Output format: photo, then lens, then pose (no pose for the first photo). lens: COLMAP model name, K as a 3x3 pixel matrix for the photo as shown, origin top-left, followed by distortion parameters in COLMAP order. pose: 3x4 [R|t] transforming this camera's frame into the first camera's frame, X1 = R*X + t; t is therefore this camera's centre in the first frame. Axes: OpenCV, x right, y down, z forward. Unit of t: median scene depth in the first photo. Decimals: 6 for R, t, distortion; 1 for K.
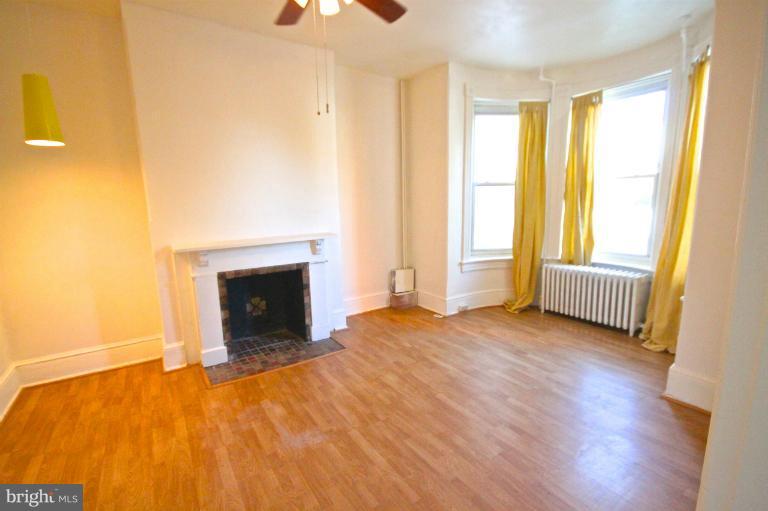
lens RADIAL K [[353.7, 0, 384.4], [0, 353.7, 259.7], [0, 0, 1]] dist [-0.003125, -0.000478]
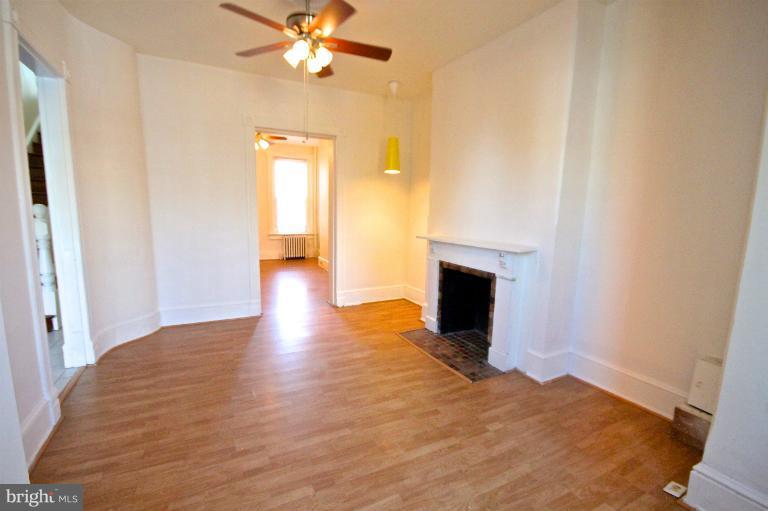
lens RADIAL K [[353.7, 0, 384.4], [0, 353.7, 259.7], [0, 0, 1]] dist [-0.003125, -0.000478]
pose [[-0.120363, 0.162679, -0.979310, 0.755043], [-0.178829, 0.966791, 0.182578, -0.155241], [0.976490, 0.197104, -0.087275, 0.891714]]
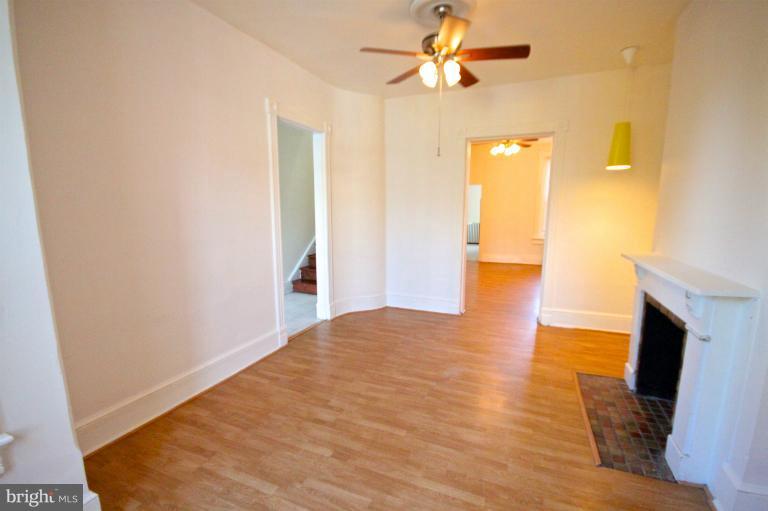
lens RADIAL K [[353.7, 0, 384.4], [0, 353.7, 259.7], [0, 0, 1]] dist [-0.003125, -0.000478]
pose [[-0.837693, 0.104738, -0.536004, 0.520068], [-0.071009, 0.952220, 0.297045, -0.244023], [0.541506, 0.286893, -0.790230, 1.284996]]
